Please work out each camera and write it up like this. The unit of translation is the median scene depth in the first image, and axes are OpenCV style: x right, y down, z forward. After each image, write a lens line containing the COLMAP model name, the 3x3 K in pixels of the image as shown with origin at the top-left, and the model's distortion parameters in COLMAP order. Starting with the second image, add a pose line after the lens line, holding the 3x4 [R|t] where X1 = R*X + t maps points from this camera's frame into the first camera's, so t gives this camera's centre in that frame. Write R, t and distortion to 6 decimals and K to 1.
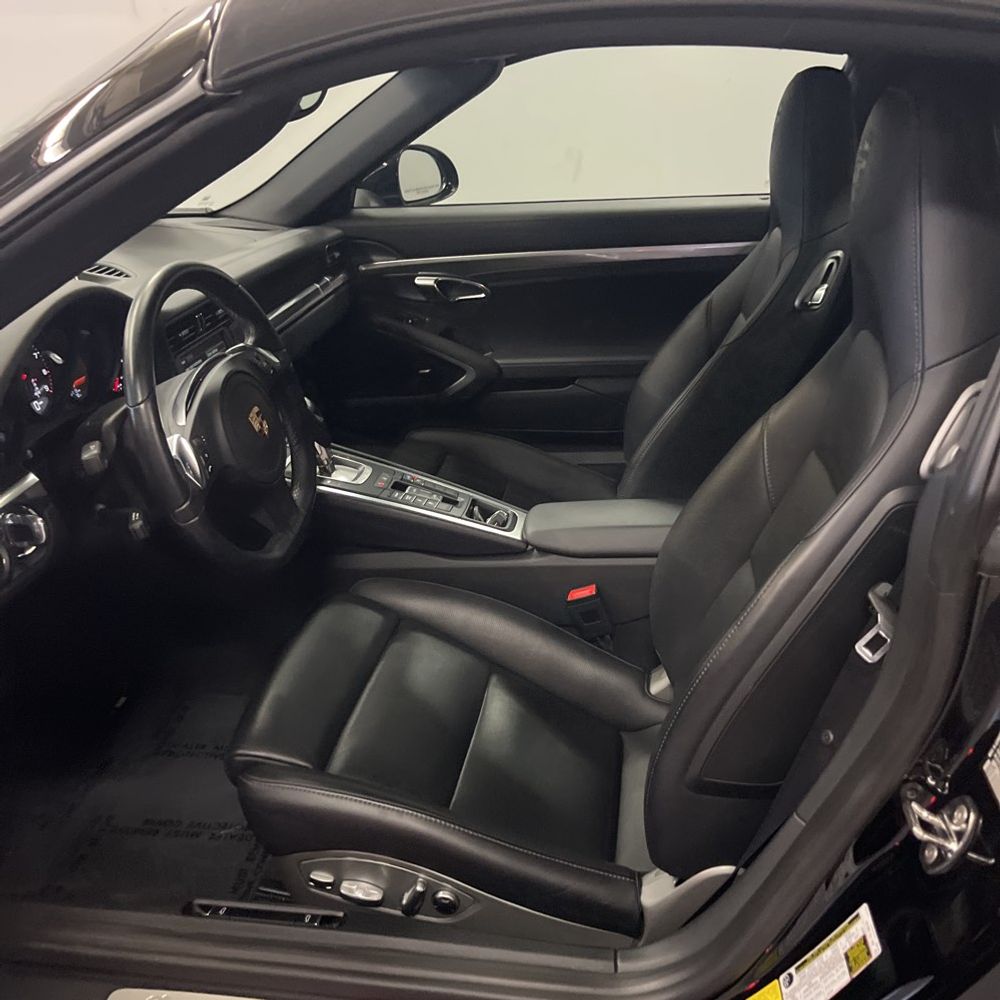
lens RADIAL K [[1020.0, 0, 514.7], [0, 1020.0, 490.9], [0, 0, 1]] dist [0.002957, 0.020506]
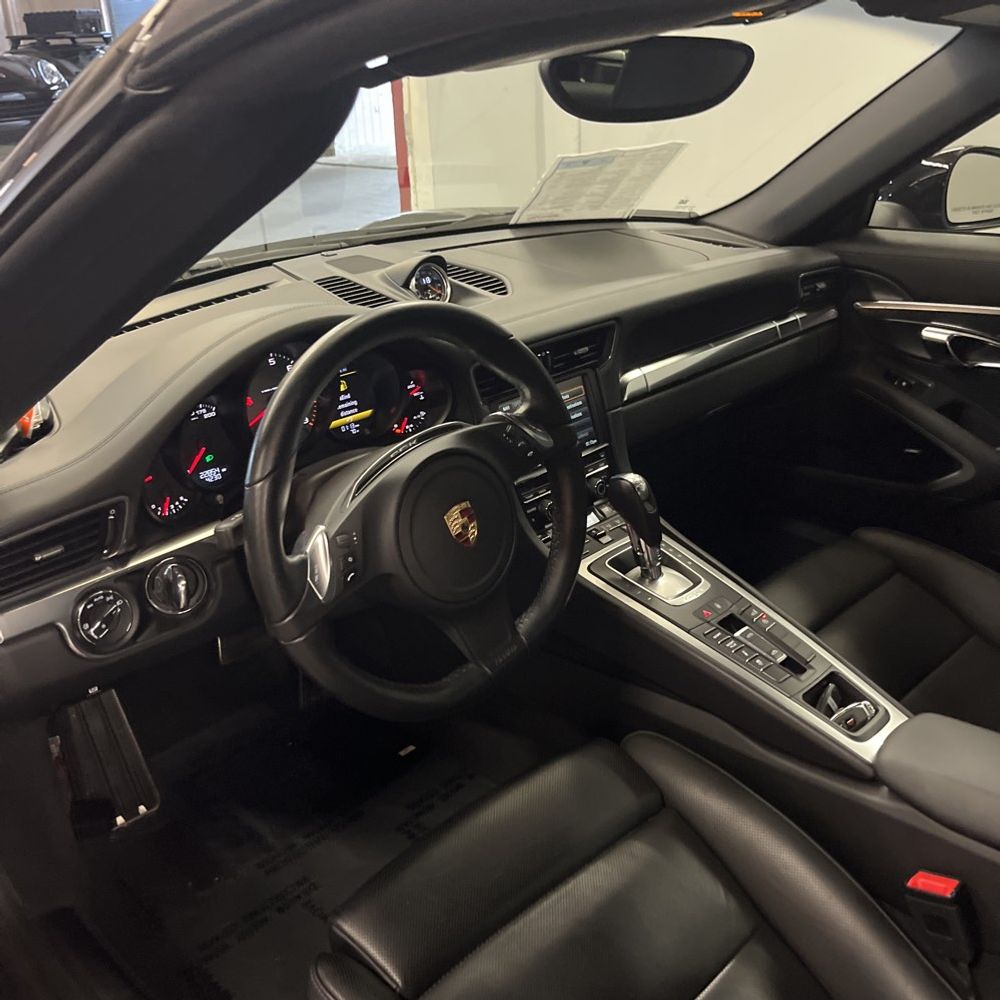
lens RADIAL K [[1020.0, 0, 514.7], [0, 1020.0, 490.9], [0, 0, 1]] dist [0.002957, 0.020506]
pose [[0.795885, 0.234218, -0.558309, 0.114436], [-0.223693, 0.970650, 0.088320, -0.097564], [0.562608, 0.054597, 0.824919, 0.236528]]
